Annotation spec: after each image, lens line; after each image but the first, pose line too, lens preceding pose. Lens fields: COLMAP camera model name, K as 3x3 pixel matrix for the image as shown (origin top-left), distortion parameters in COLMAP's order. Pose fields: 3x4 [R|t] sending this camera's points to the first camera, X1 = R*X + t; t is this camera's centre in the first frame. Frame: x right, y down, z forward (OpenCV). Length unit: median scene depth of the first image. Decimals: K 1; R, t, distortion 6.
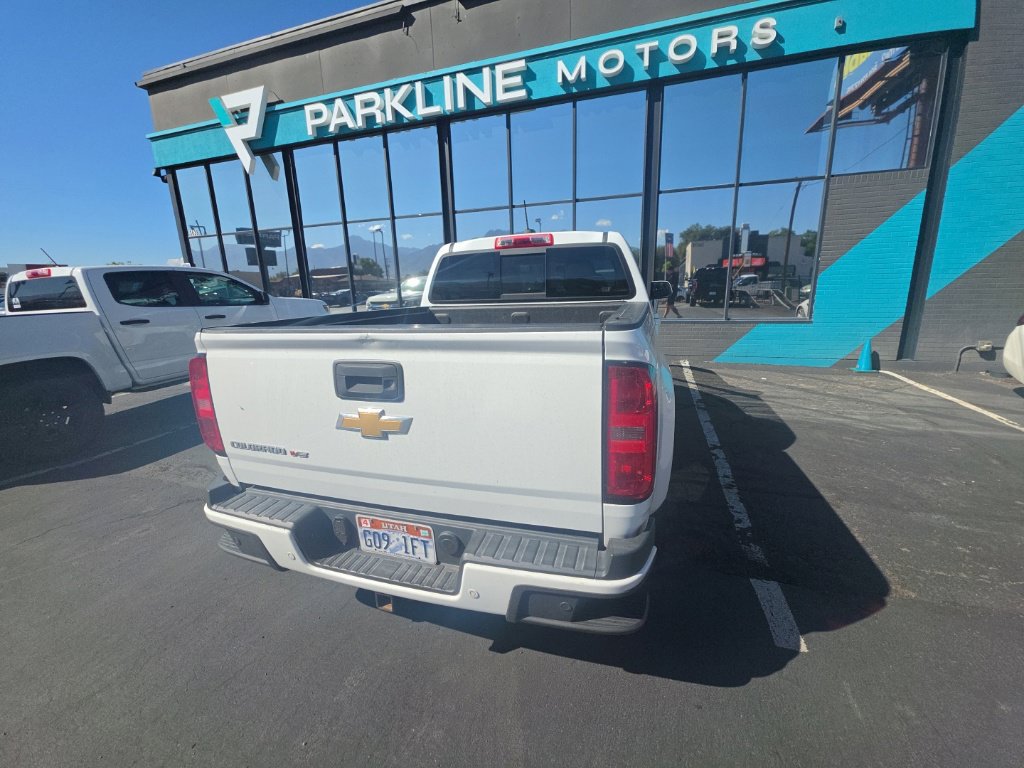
lens RADIAL K [[404.7, 0, 516.9], [0, 404.7, 377.8], [0, 0, 1]] dist [0.008644, -0.006399]
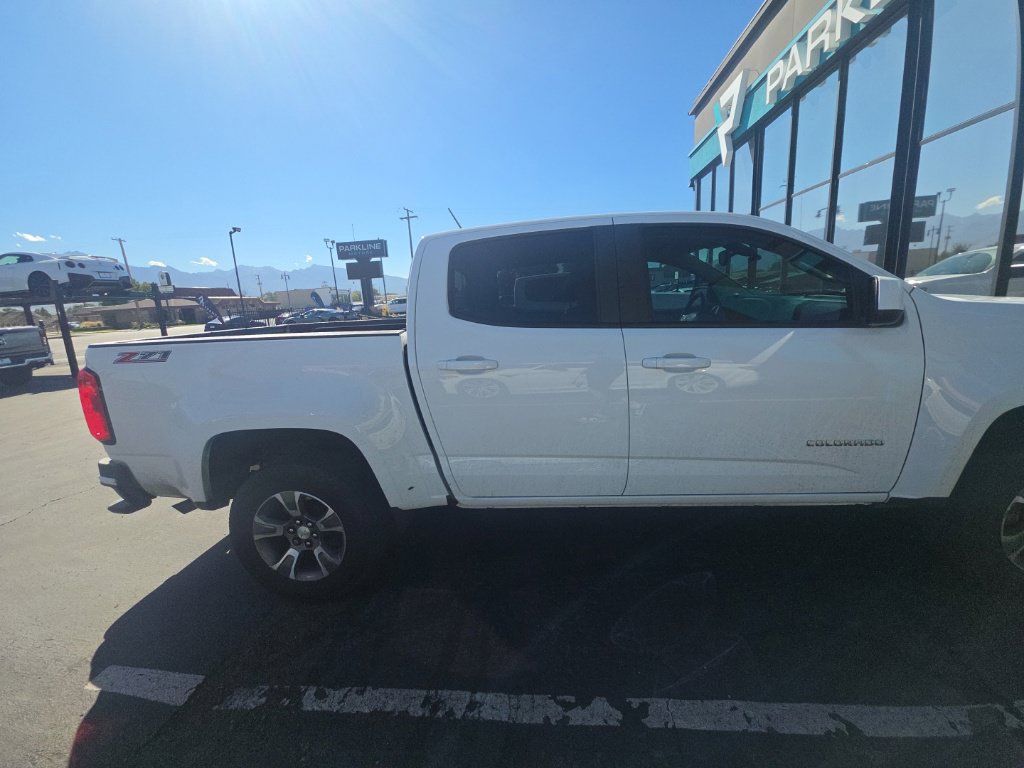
lens RADIAL K [[404.7, 0, 517.1], [0, 404.7, 378.1], [0, 0, 1]] dist [0.008644, -0.006399]
pose [[0.214430, 0.210265, -0.953839, 0.439415], [-0.165133, 0.970301, 0.176771, -0.111786], [0.962679, 0.119605, 0.242783, 0.428880]]
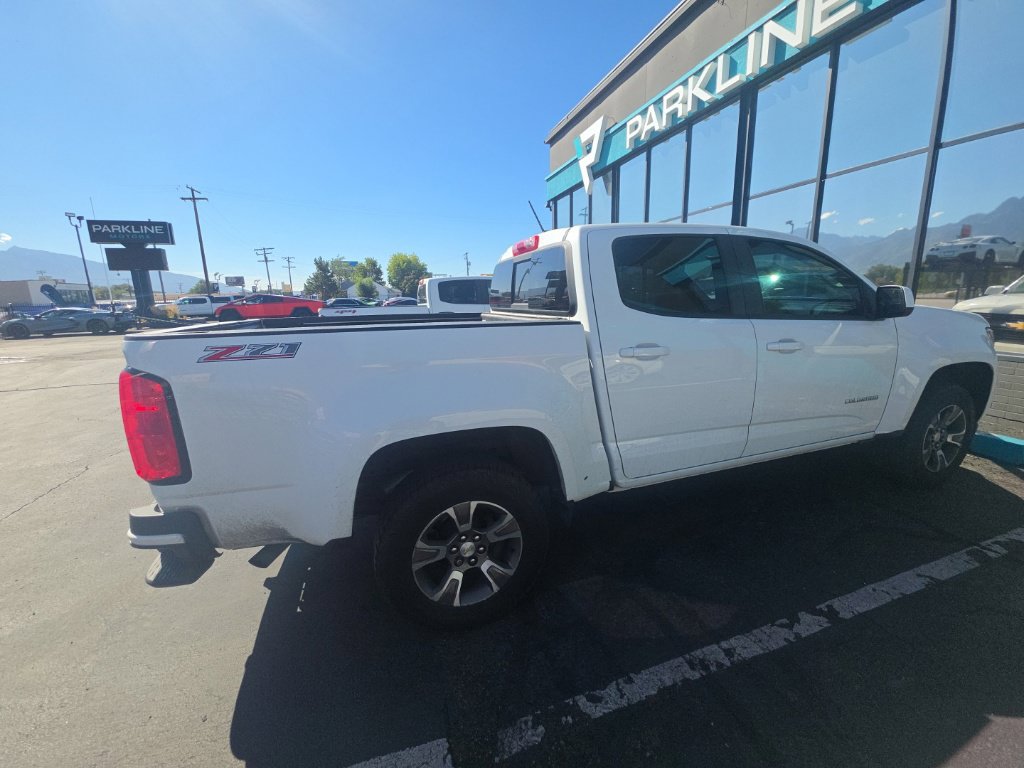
lens RADIAL K [[404.7, 0, 517.1], [0, 404.7, 377.8], [0, 0, 1]] dist [0.008644, -0.006399]
pose [[0.597761, 0.174012, -0.782561, 0.342047], [-0.172422, 0.981219, 0.086482, -0.054997], [0.782913, 0.083235, 0.616539, 0.200913]]
